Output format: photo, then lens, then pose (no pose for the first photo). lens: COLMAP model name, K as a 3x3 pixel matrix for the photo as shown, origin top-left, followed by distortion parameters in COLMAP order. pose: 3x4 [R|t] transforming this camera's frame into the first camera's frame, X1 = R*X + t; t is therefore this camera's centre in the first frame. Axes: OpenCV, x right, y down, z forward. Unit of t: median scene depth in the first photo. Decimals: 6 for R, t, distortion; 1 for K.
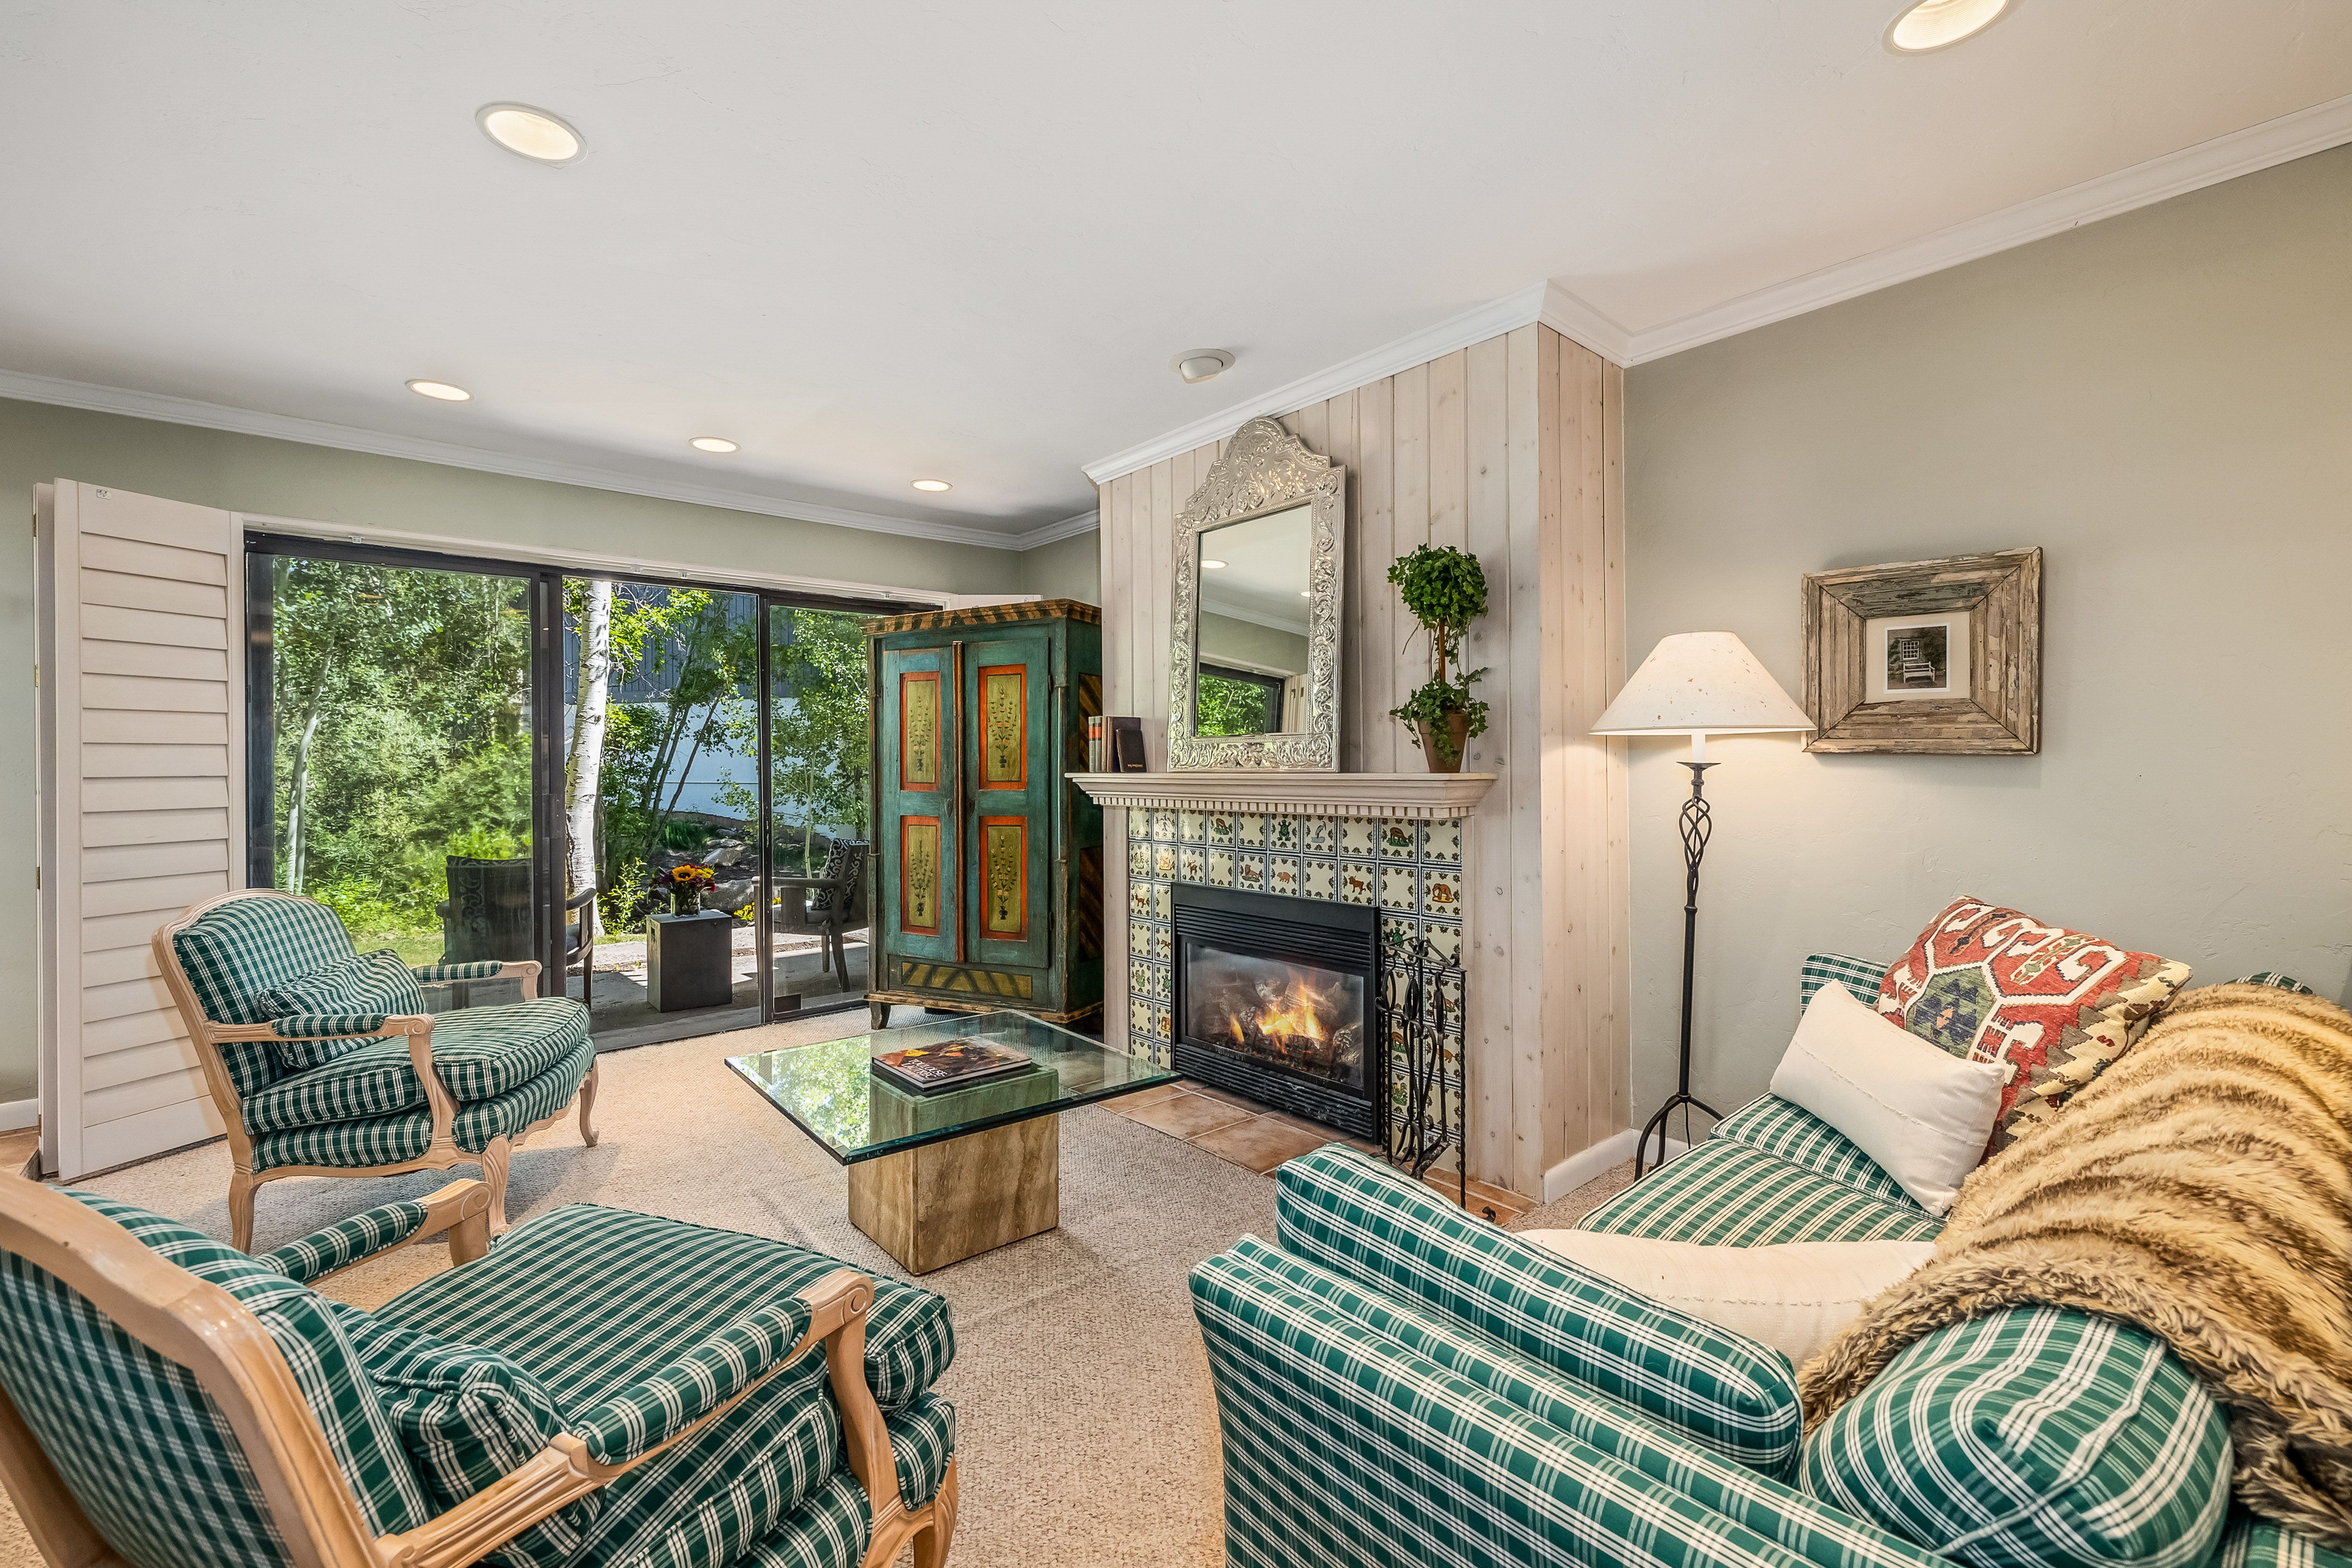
lens RADIAL K [[1004.8, 0, 1168.2], [0, 1004.8, 763.4], [0, 0, 1]] dist [0.001517, 0.000088]
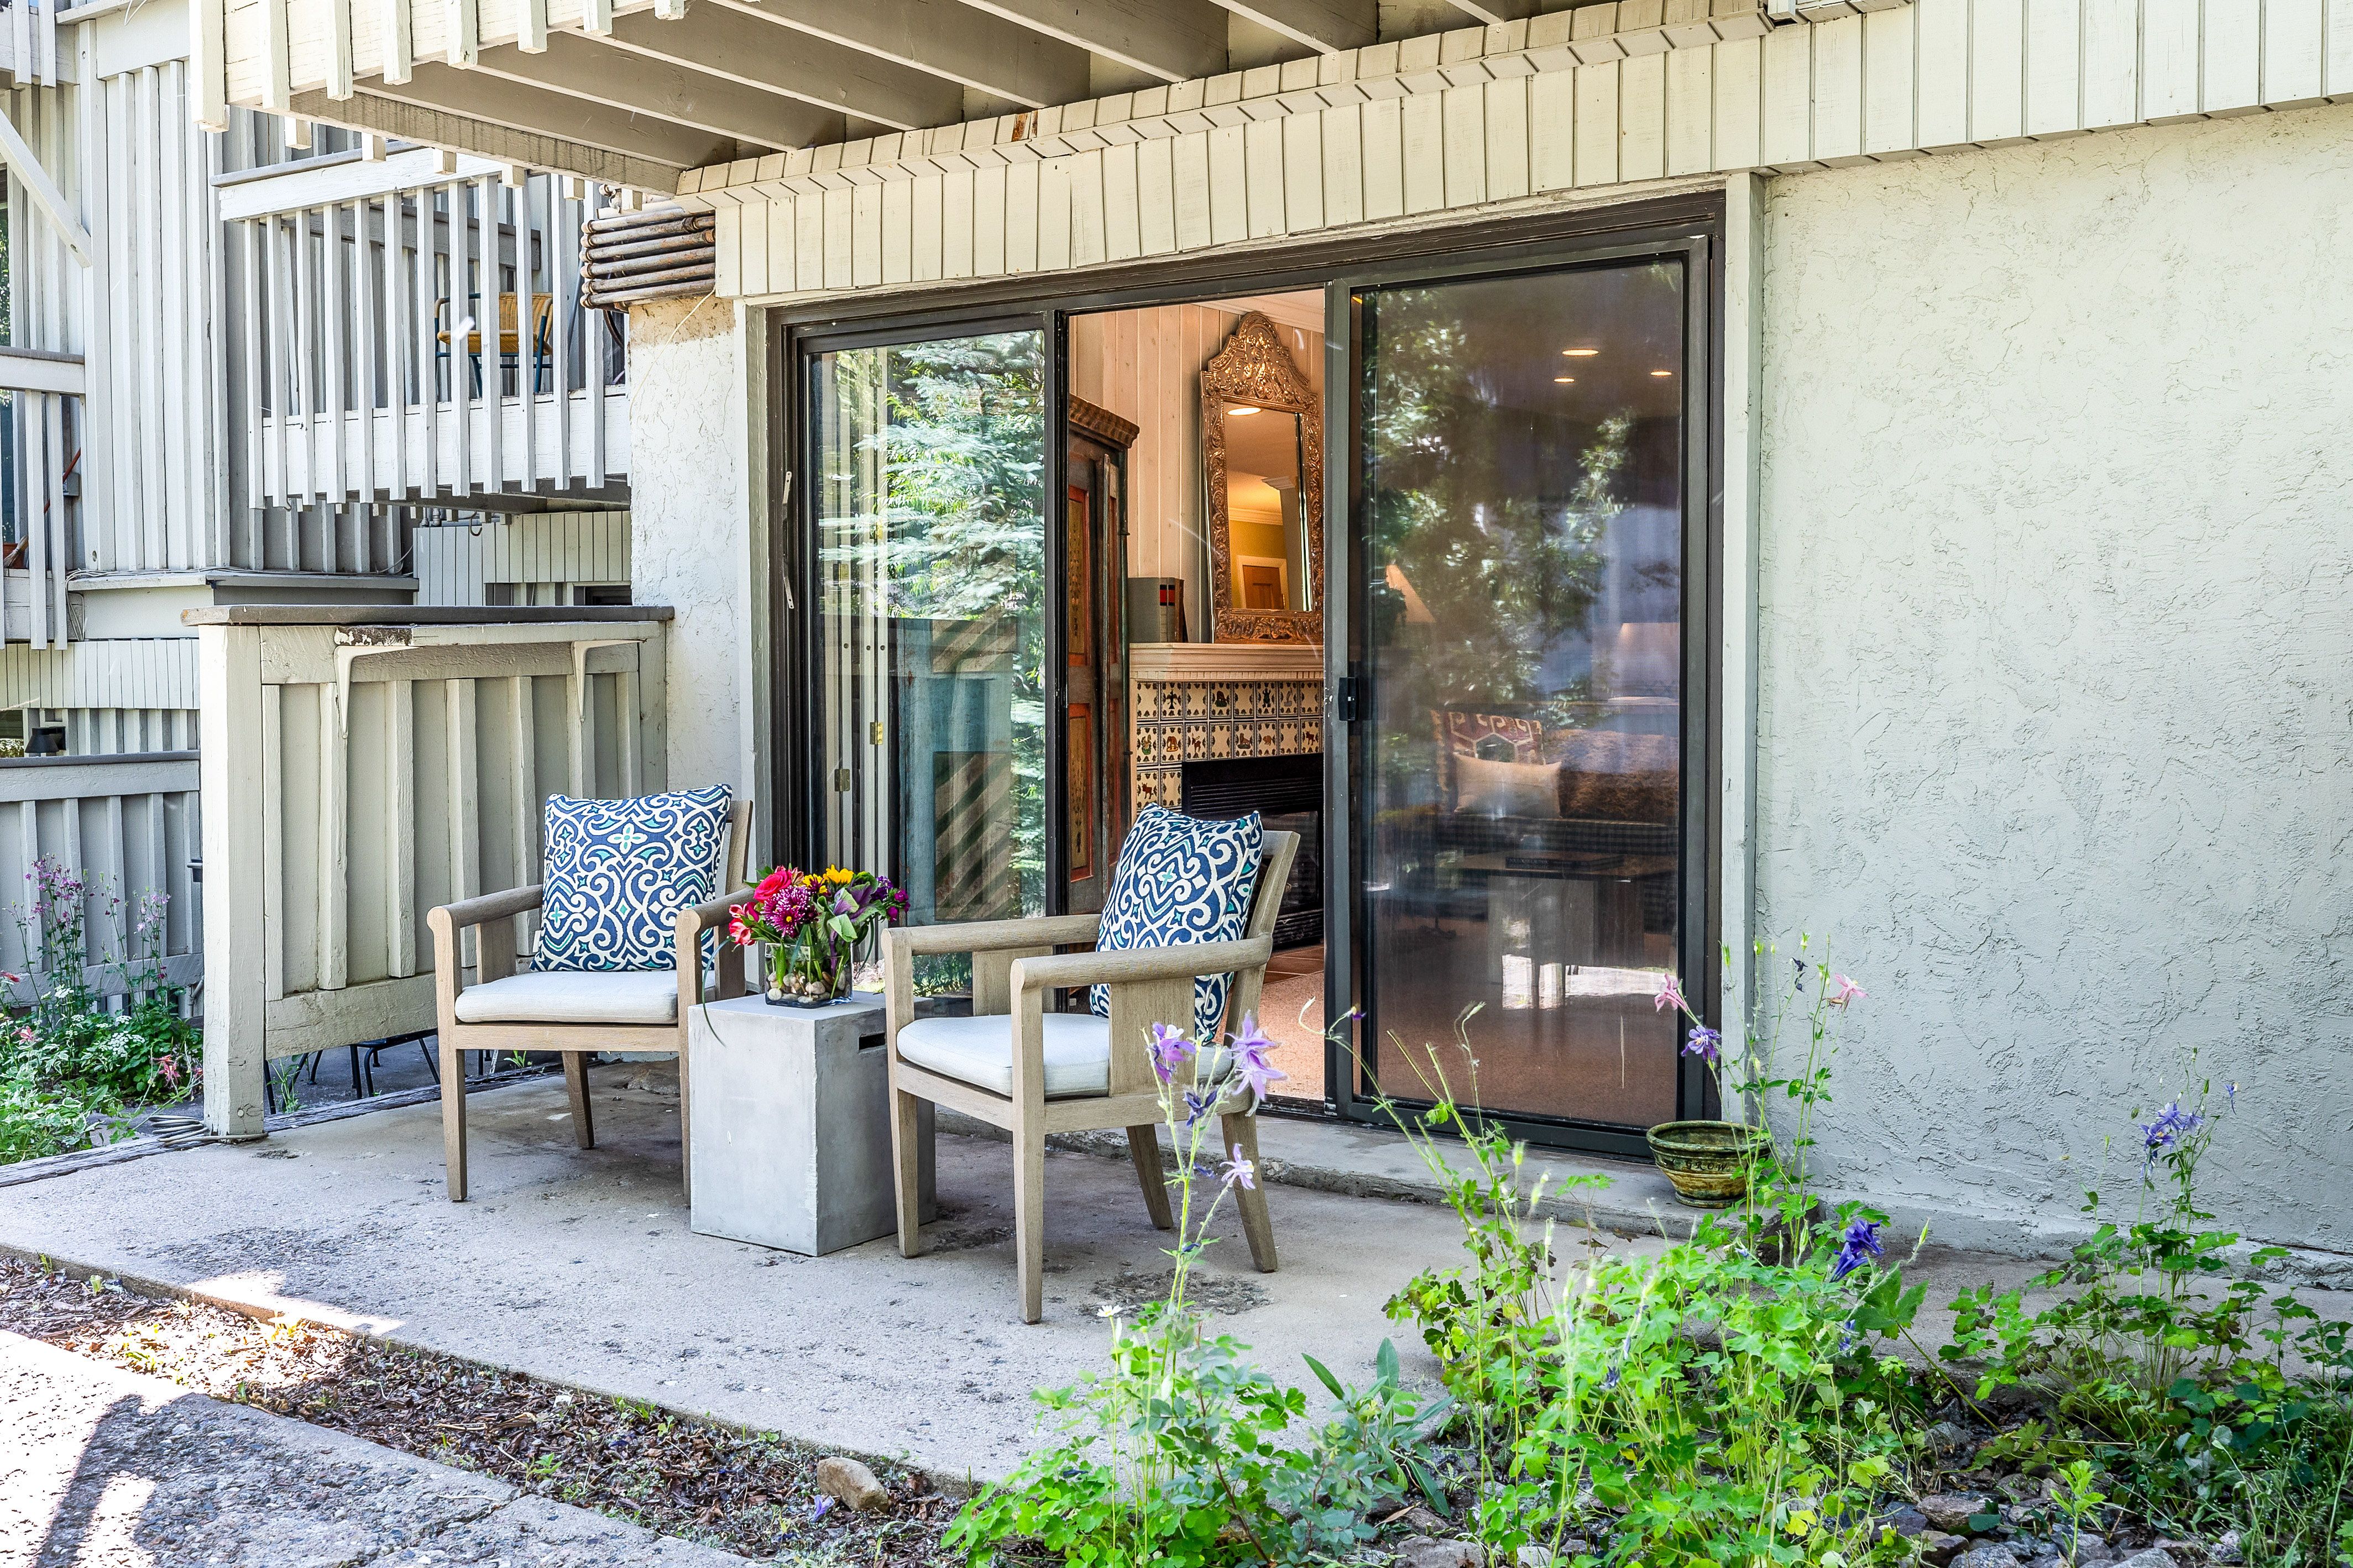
lens RADIAL K [[2298.4, 0, 1176.5], [0, 2298.4, 784.0], [0, 0, 1]] dist [0.002455, 0.003947]
pose [[-0.271868, -0.038255, 0.961574, -2.566454], [0.006035, 0.999122, 0.041455, 0.062280], [-0.962316, 0.017074, -0.271398, 1.995897]]
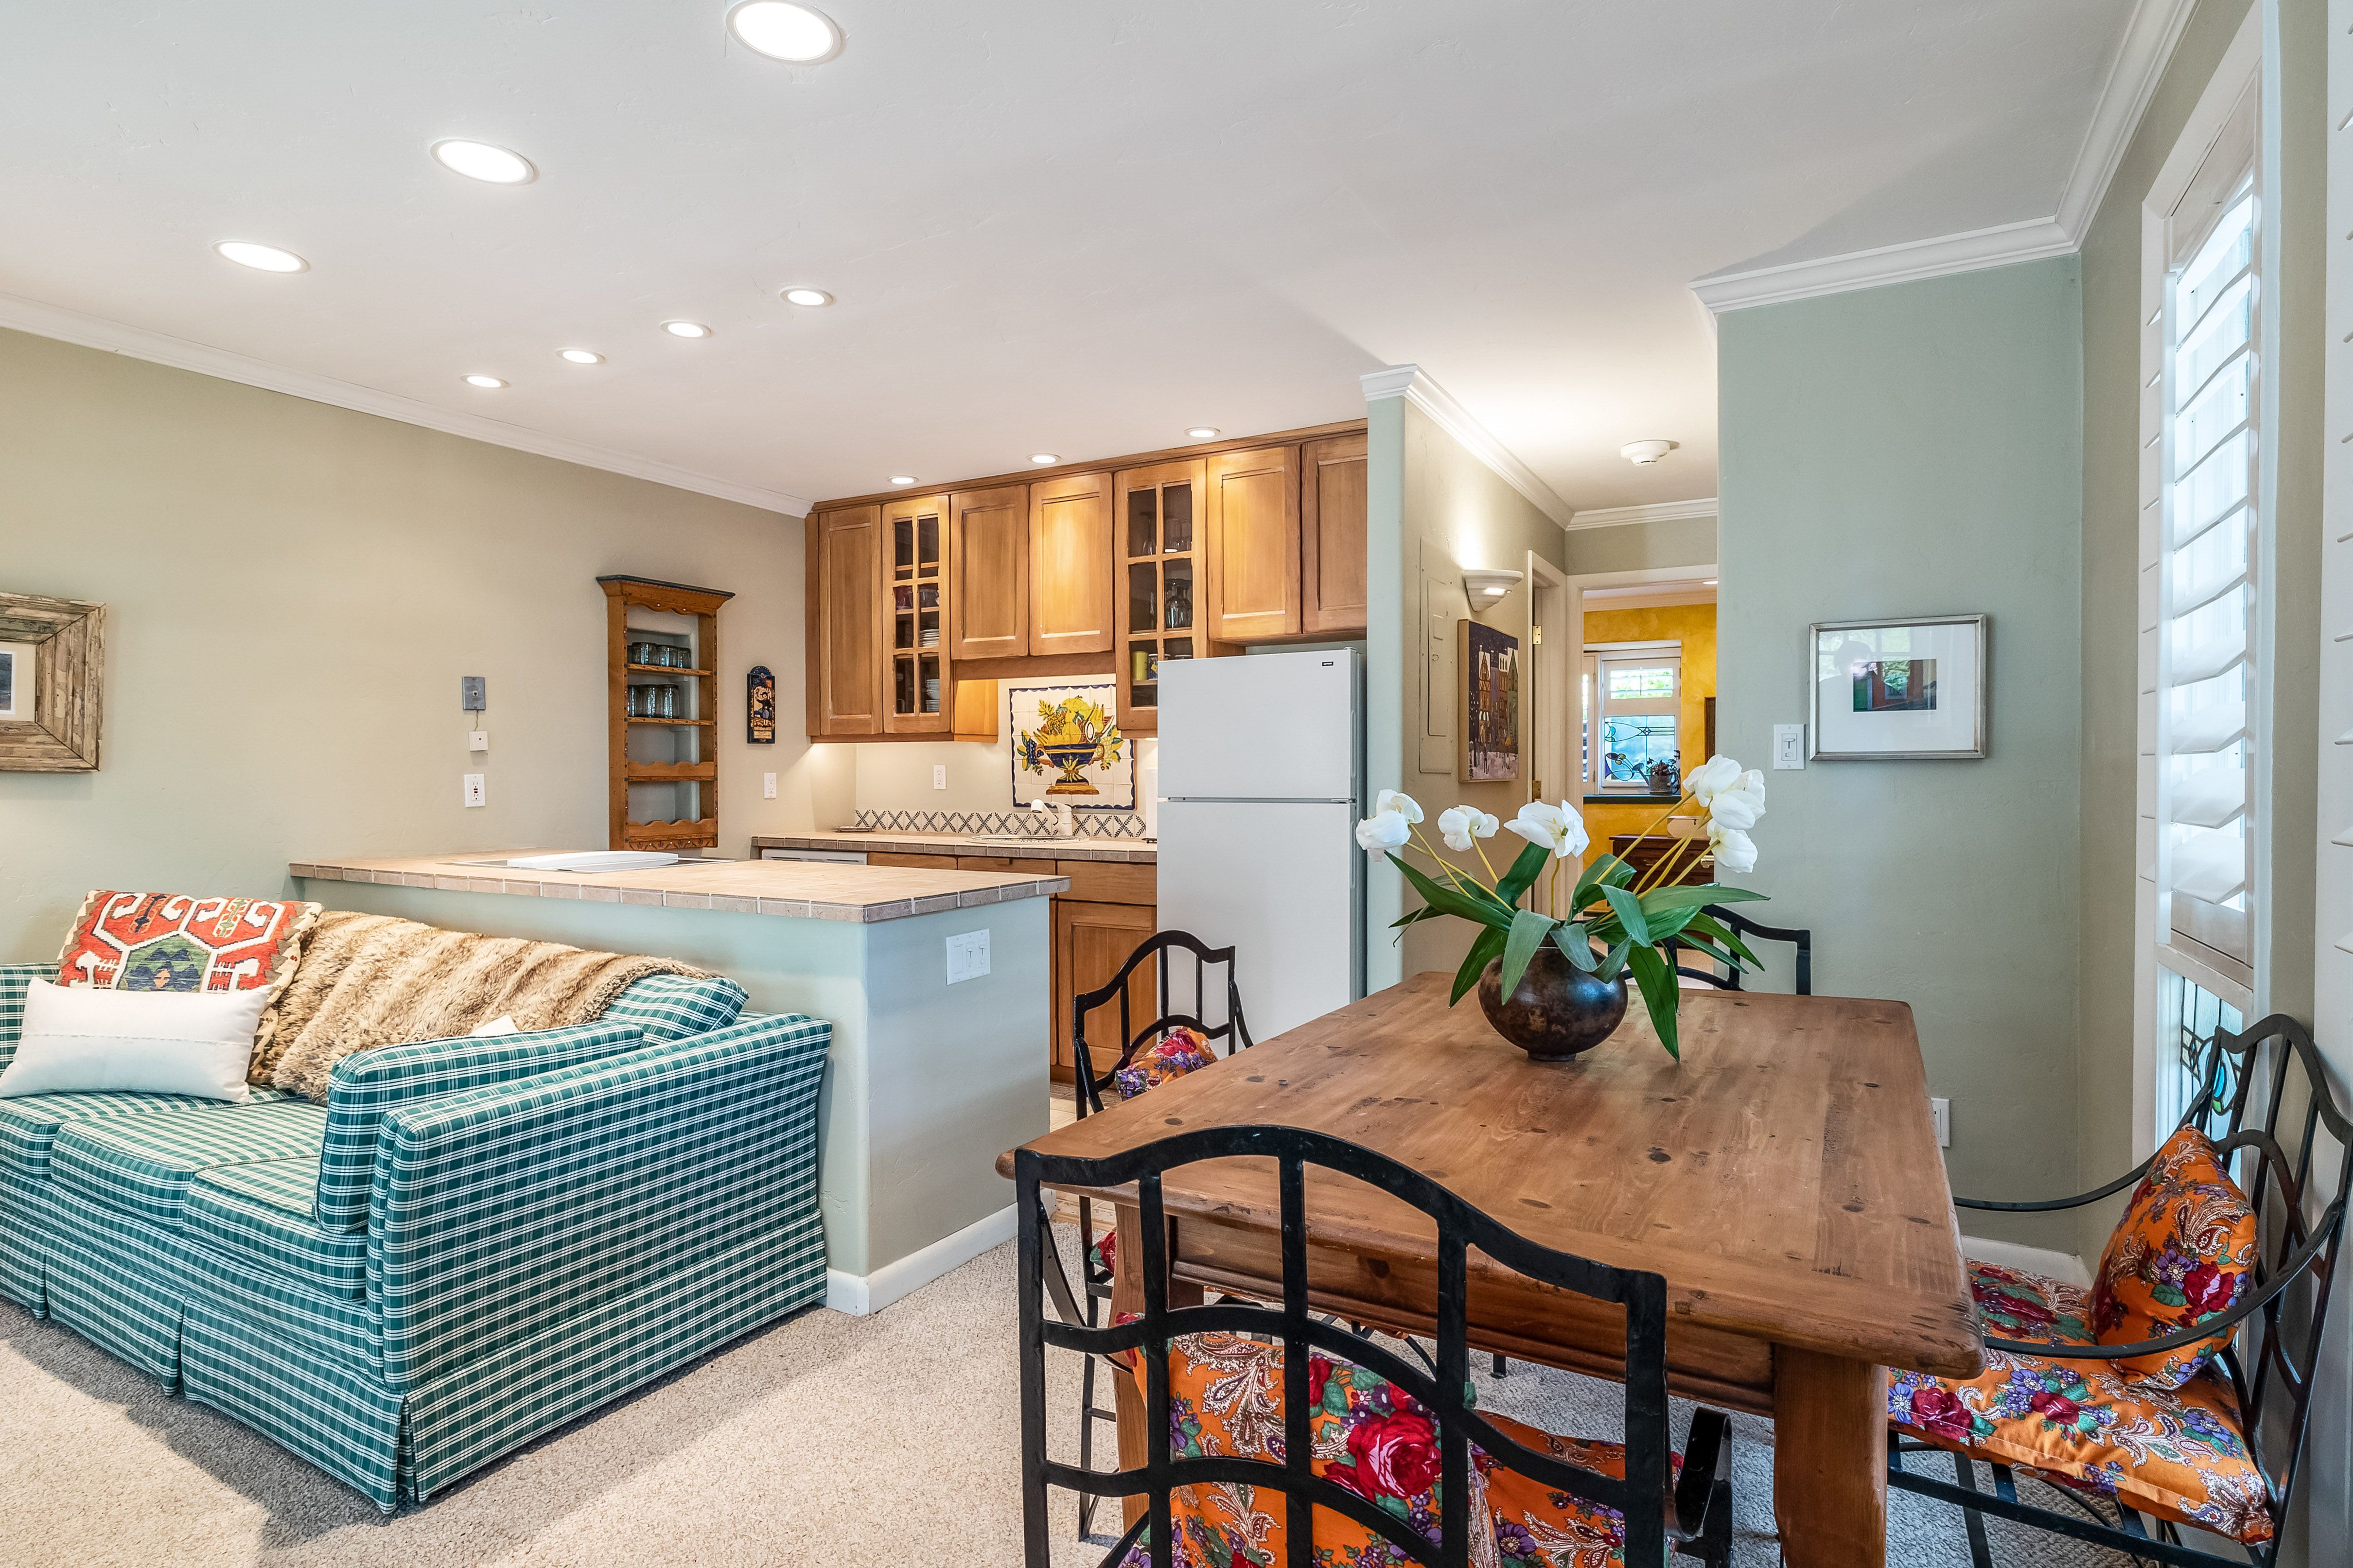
lens RADIAL K [[1211.2, 0, 1165.7], [0, 1211.2, 791.0], [0, 0, 1]] dist [-0.001215, 0.000226]
pose [[-0.342342, -0.006763, 0.939551, -0.714092], [0.005802, 0.999940, 0.009311, 0.005758], [-0.939558, 0.008639, -0.342282, 0.214224]]
